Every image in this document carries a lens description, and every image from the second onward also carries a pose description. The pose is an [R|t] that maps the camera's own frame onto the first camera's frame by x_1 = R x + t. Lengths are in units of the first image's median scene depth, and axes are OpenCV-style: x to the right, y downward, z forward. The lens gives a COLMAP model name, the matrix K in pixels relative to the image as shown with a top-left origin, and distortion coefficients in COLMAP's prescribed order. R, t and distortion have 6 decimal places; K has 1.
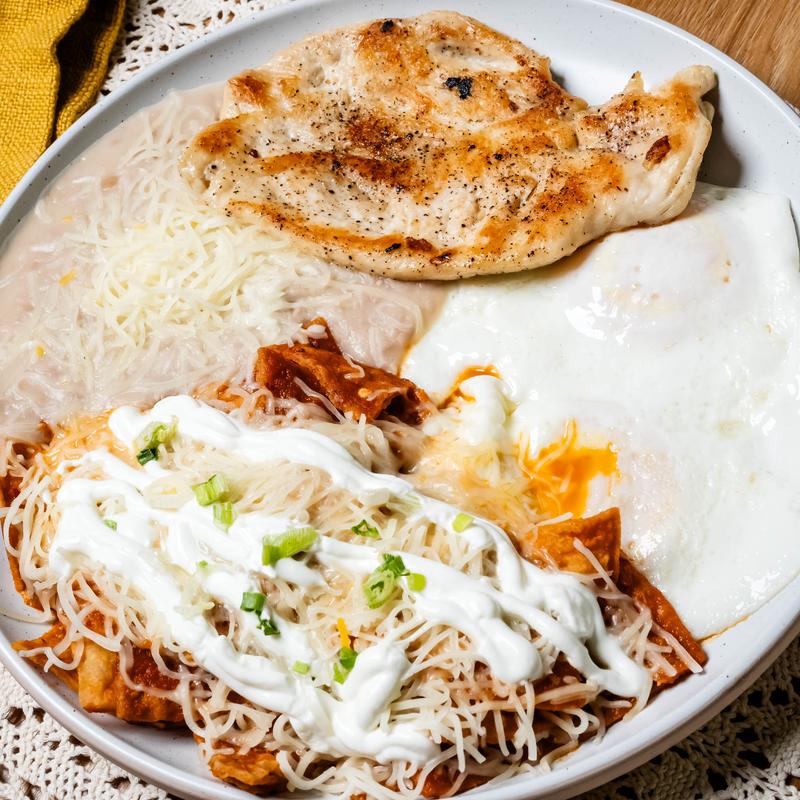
lens RADIAL K [[1759.2, 0, 400.0], [0, 1759.2, 400.0], [0, 0, 1]] dist [-0.091542, 0.276646]
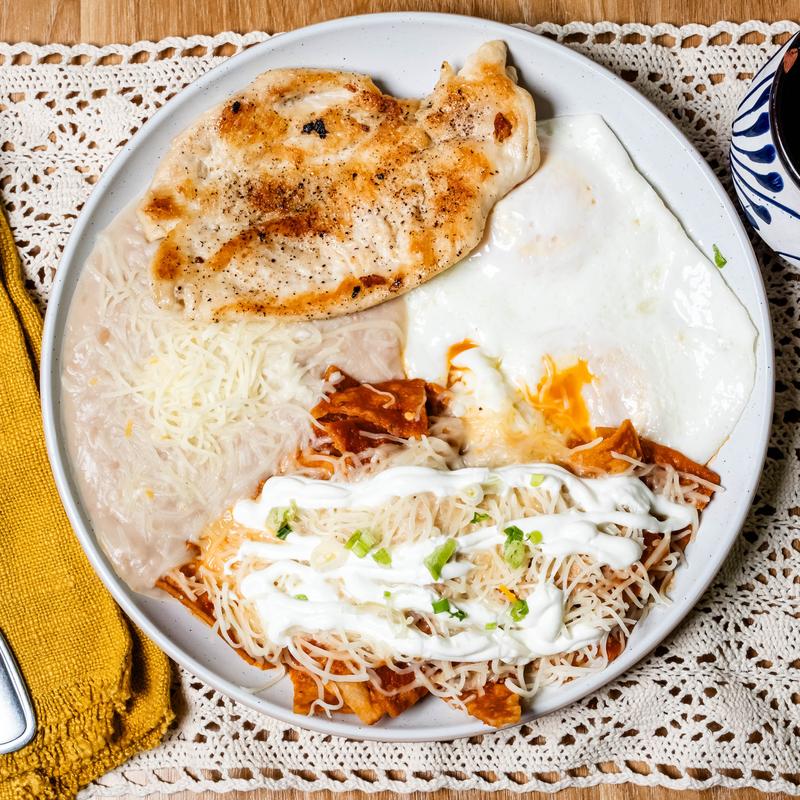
lens RADIAL K [[1759.2, 0, 400.0], [0, 1759.2, 400.0], [0, 0, 1]] dist [-0.091542, 0.276646]
pose [[0.850462, -0.500755, 0.161117, -0.236320], [0.410279, 0.823122, 0.392609, -0.543558], [-0.329220, -0.267796, 0.905483, -0.209209]]
